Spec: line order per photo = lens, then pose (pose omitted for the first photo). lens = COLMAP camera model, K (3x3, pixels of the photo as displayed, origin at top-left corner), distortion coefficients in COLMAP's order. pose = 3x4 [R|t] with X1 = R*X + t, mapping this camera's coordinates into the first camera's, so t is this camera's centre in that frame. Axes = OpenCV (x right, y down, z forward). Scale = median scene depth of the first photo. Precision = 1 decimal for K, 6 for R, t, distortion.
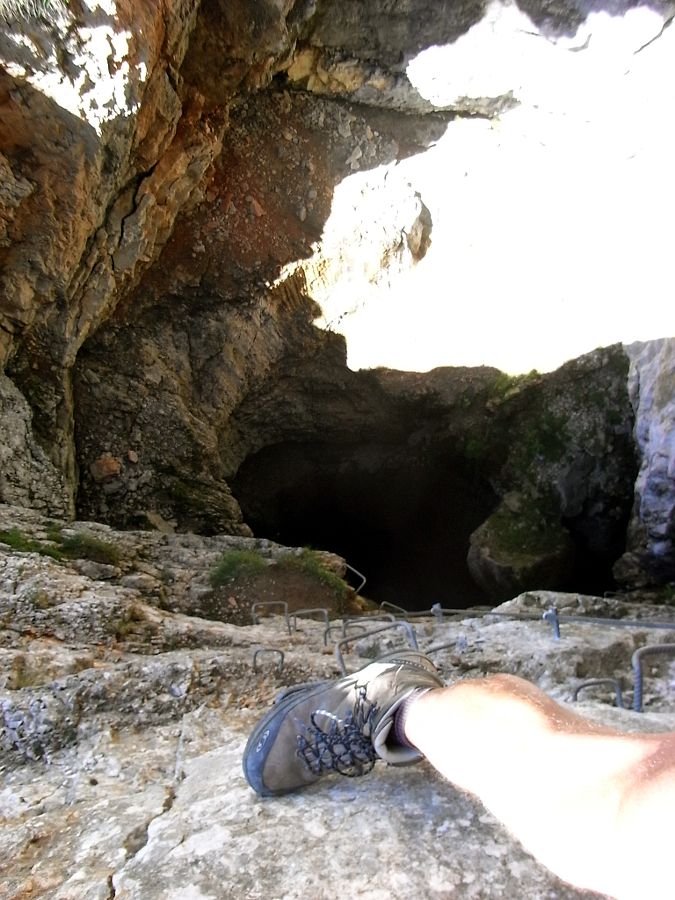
lens RADIAL K [[878.4, 0, 333.9], [0, 878.4, 449.6], [0, 0, 1]] dist [-0.089365, 0.000000]
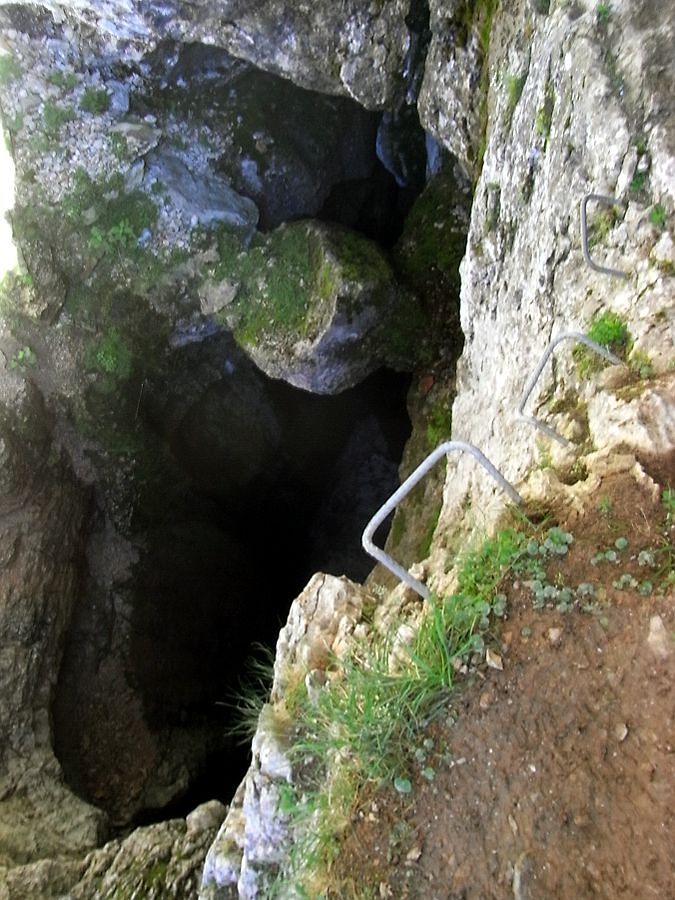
lens RADIAL K [[878.4, 0, 334.9], [0, 878.4, 448.5], [0, 0, 1]] dist [-0.089365, 0.000000]
pose [[0.103441, -0.966557, 0.234663, -0.010933], [0.973261, 0.147009, 0.176496, 0.048279], [-0.205091, 0.210131, 0.955920, 0.476890]]
